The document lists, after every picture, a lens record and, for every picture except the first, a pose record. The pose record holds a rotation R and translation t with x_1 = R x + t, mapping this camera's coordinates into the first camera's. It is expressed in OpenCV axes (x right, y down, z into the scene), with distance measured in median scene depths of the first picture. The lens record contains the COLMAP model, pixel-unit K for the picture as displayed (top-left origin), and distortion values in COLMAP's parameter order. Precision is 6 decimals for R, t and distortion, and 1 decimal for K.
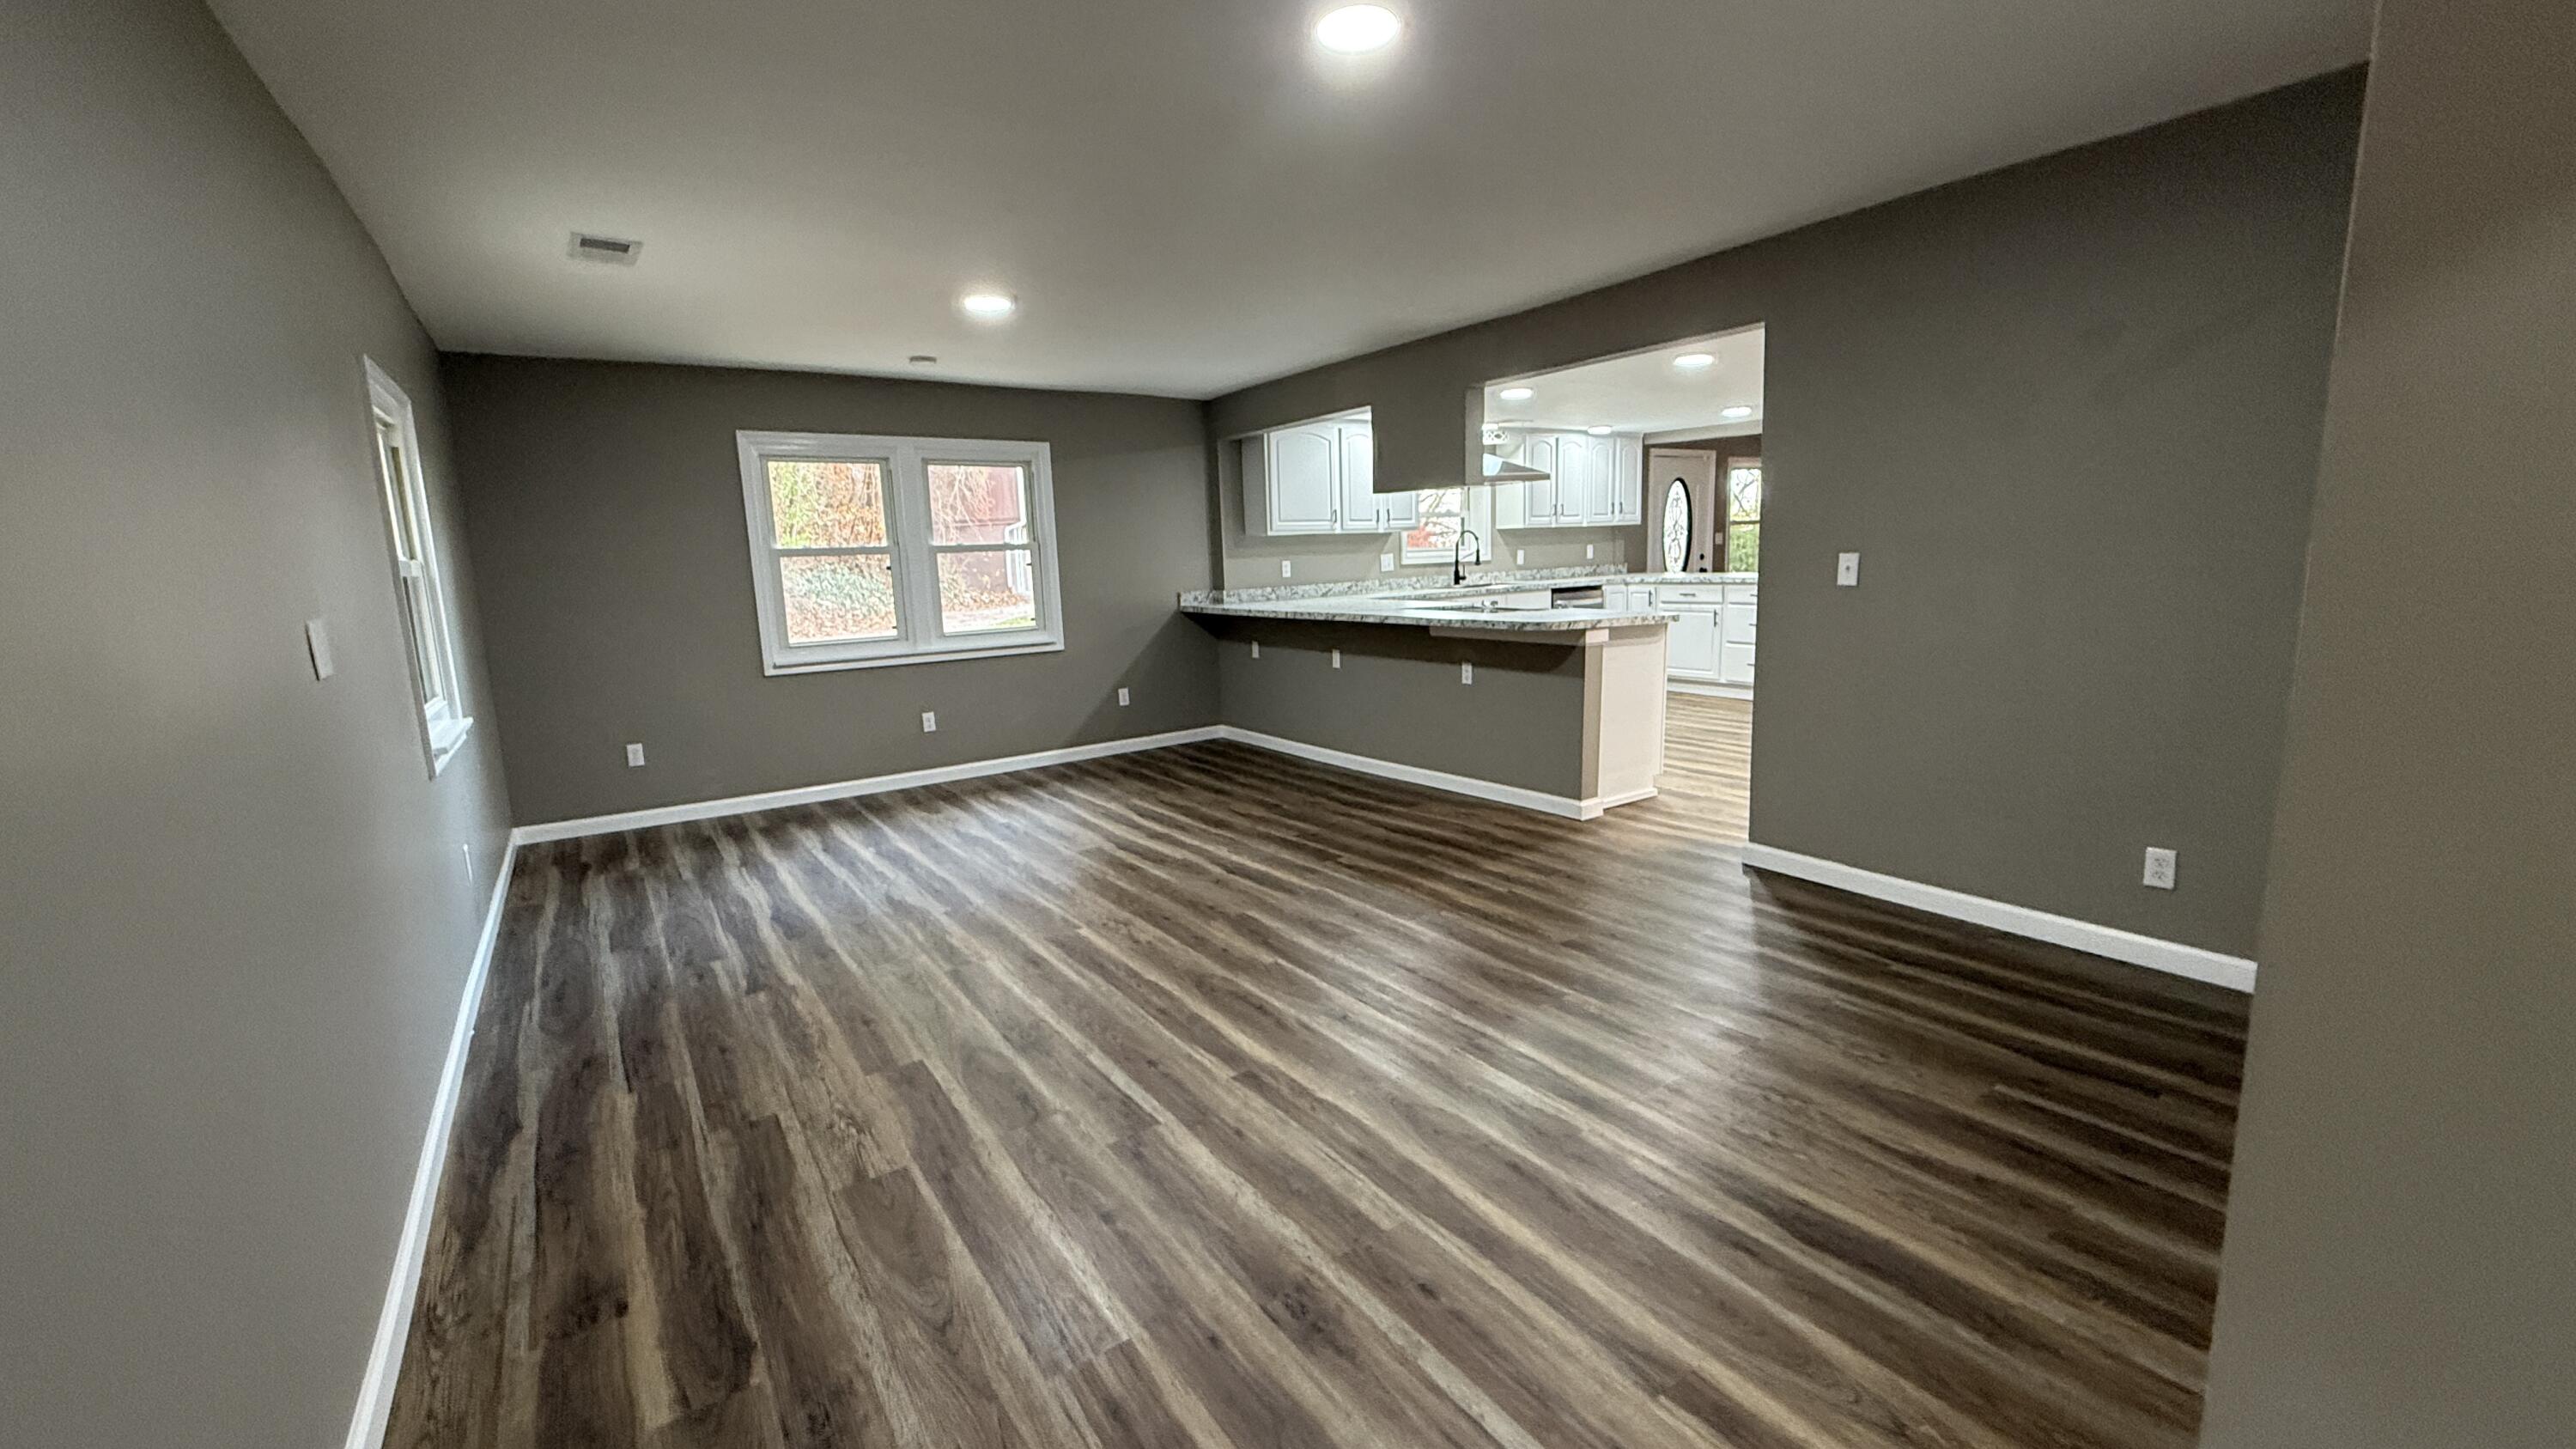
lens RADIAL K [[1017.6, 0, 1276.9], [0, 1017.6, 734.6], [0, 0, 1]] dist [-0.008352, 0.000382]
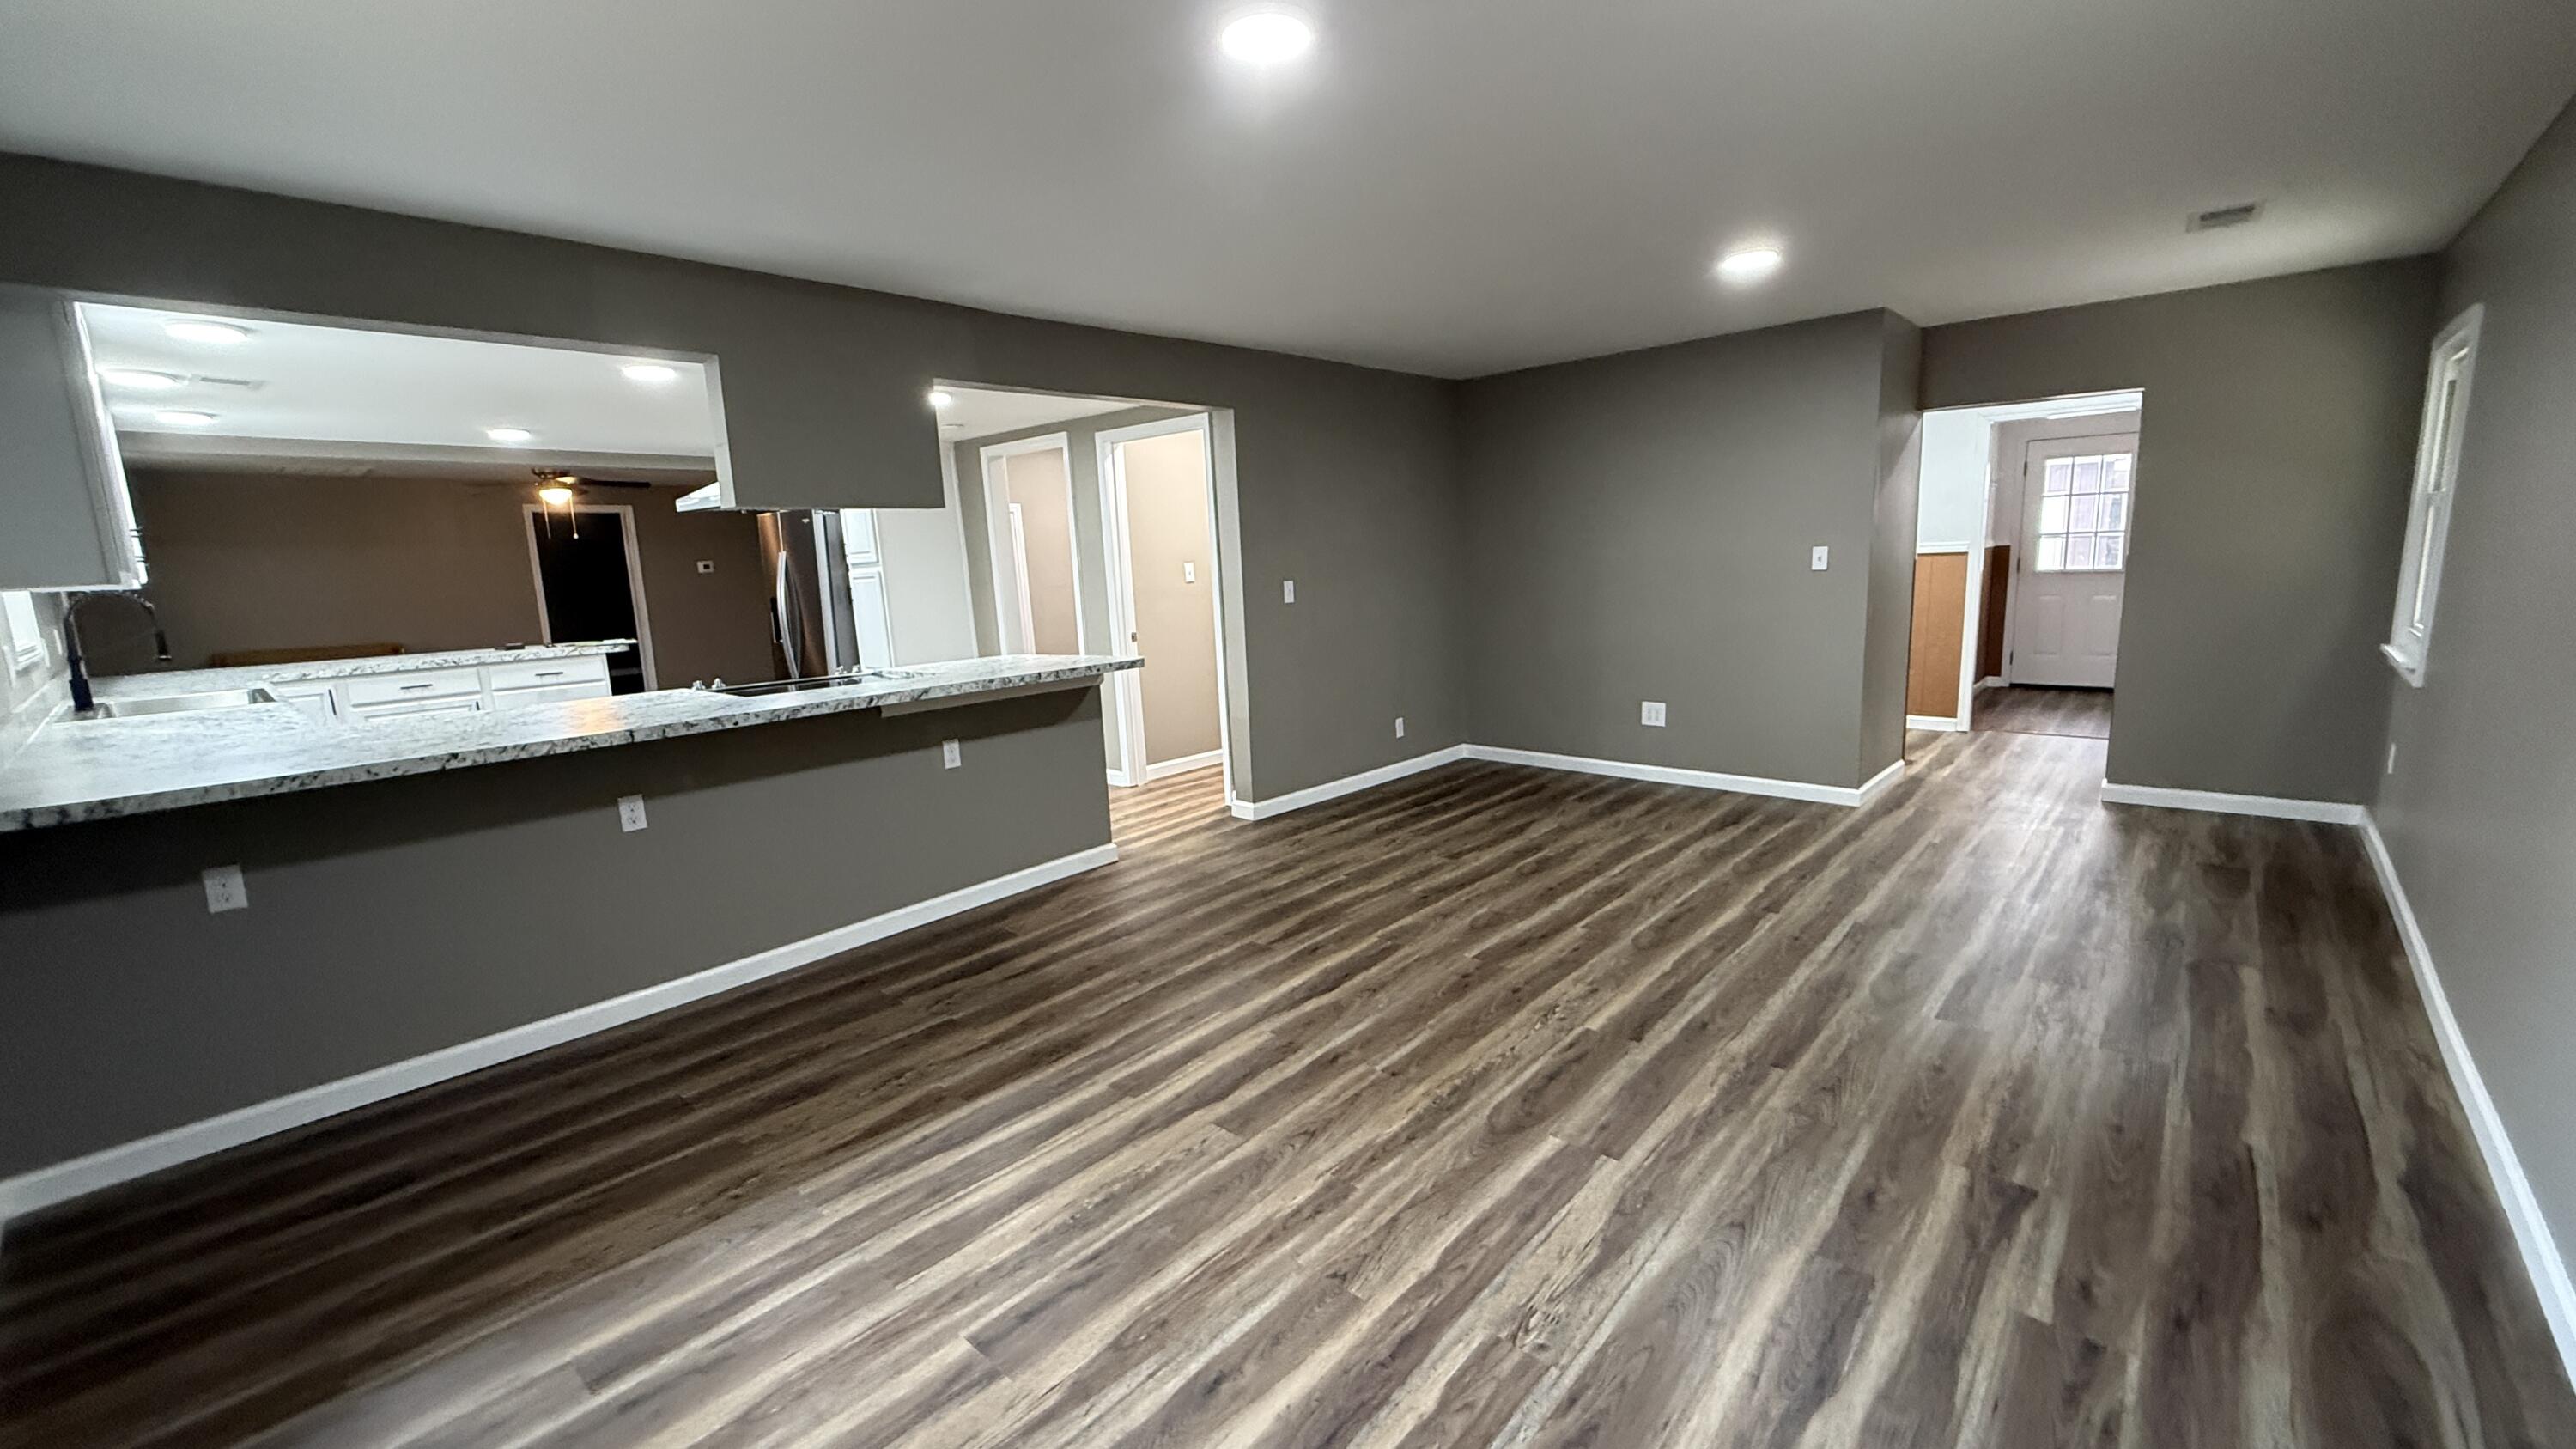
lens RADIAL K [[1017.6, 0, 1294.2], [0, 1017.6, 714.2], [0, 0, 1]] dist [-0.008352, 0.000382]
pose [[-0.228232, -0.108153, 0.967581, -0.893635], [0.222717, 0.961659, 0.160026, -0.227312], [-0.947791, 0.252020, -0.195394, 1.326899]]
